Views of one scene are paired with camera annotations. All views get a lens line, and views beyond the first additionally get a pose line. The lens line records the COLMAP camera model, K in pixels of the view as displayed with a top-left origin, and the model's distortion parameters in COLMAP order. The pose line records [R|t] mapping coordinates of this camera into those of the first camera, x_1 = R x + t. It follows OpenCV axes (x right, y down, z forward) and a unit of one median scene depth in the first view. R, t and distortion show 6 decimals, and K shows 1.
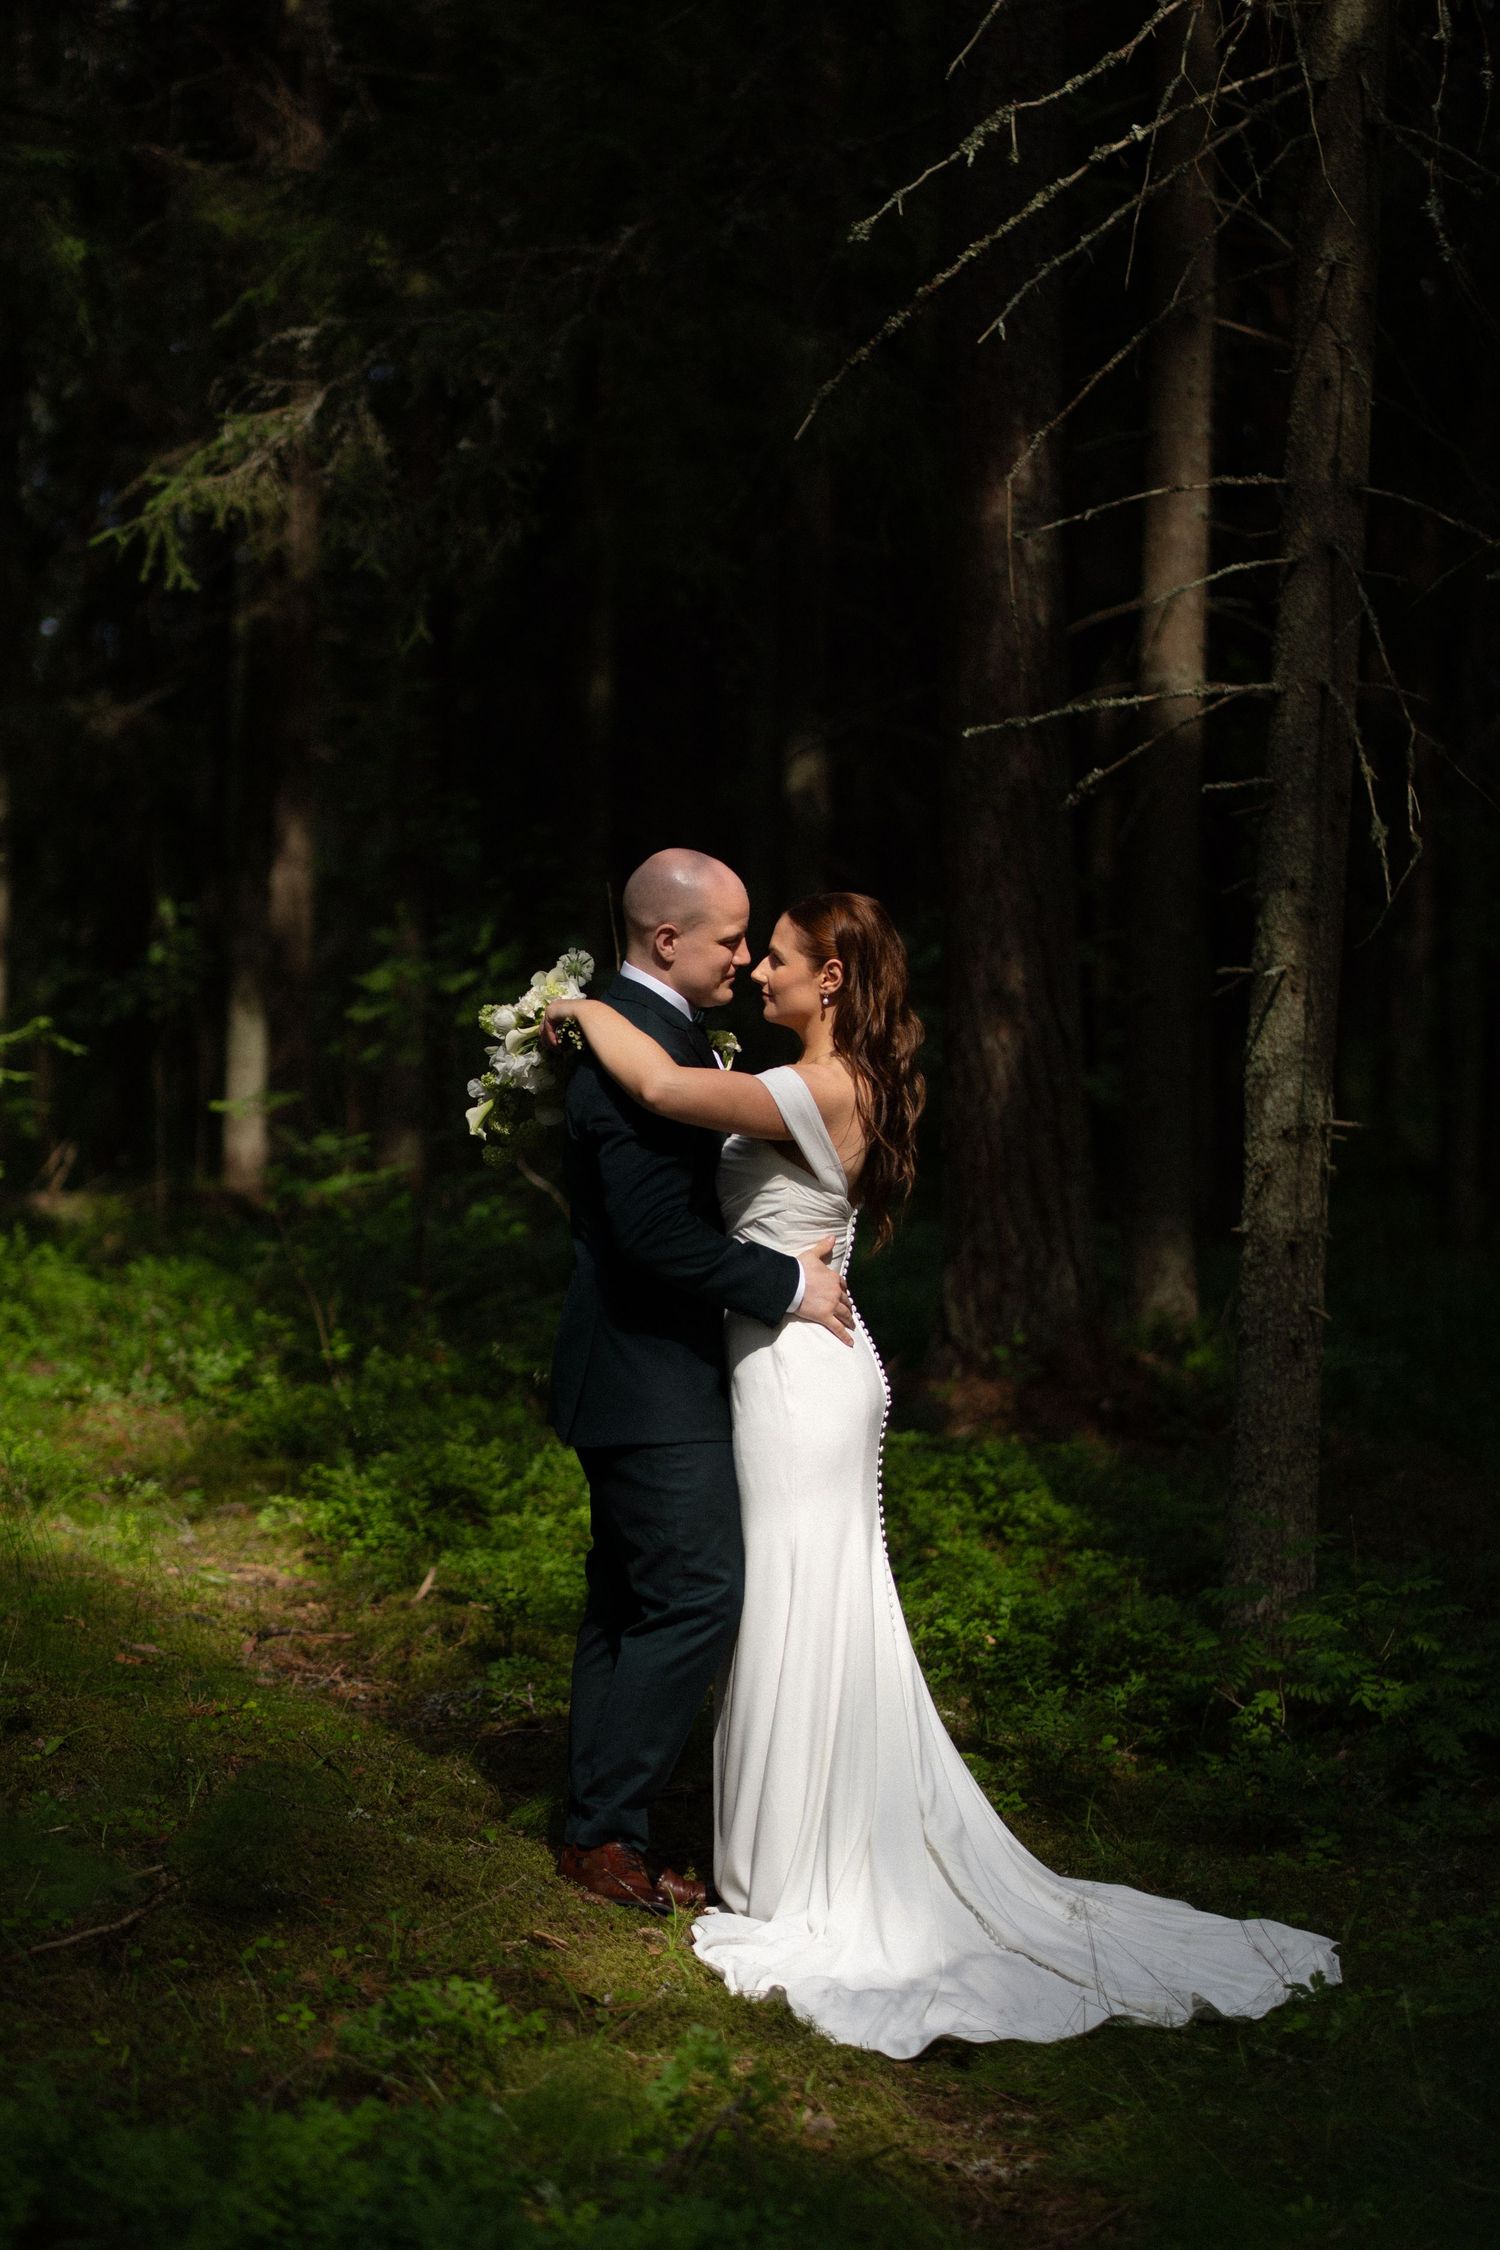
lens RADIAL K [[5402.9, 0, 846.0], [0, 5402.9, 1074.2], [0, 0, 1]] dist [0.094175, 0.000000]
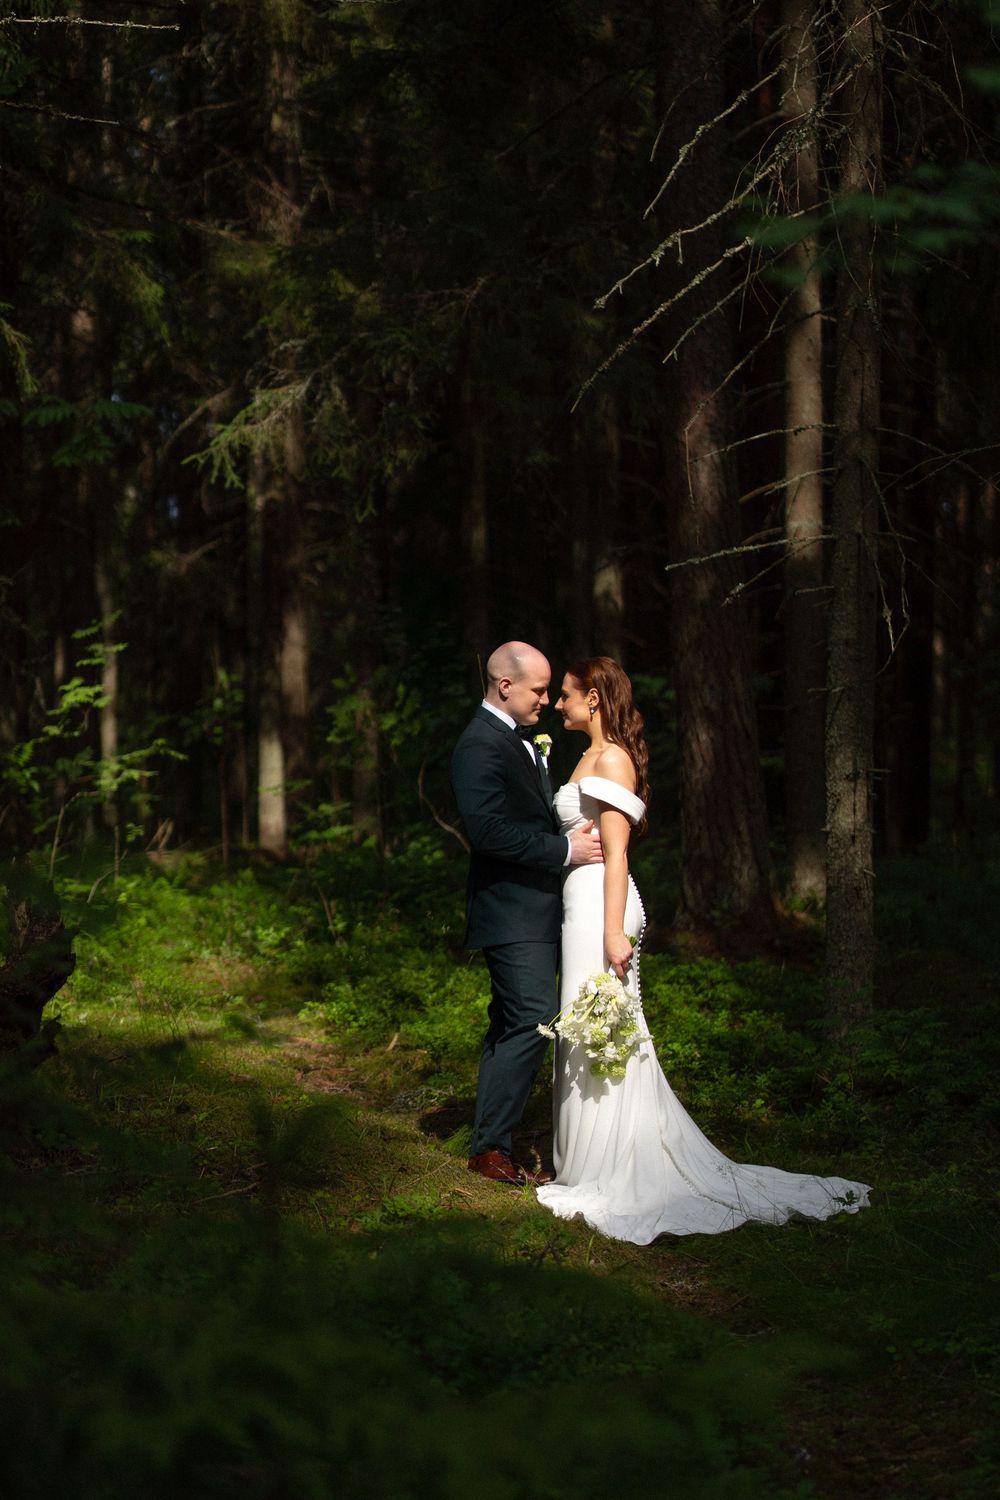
lens RADIAL K [[3601.9, 0, 499.4], [0, 3601.9, 750.4], [0, 0, 1]] dist [0.094175, 0.000000]
pose [[0.998433, -0.034938, -0.043720, 0.014812], [0.034645, 0.999372, -0.007452, 0.006271], [0.043953, 0.005926, 0.999016, -0.215429]]
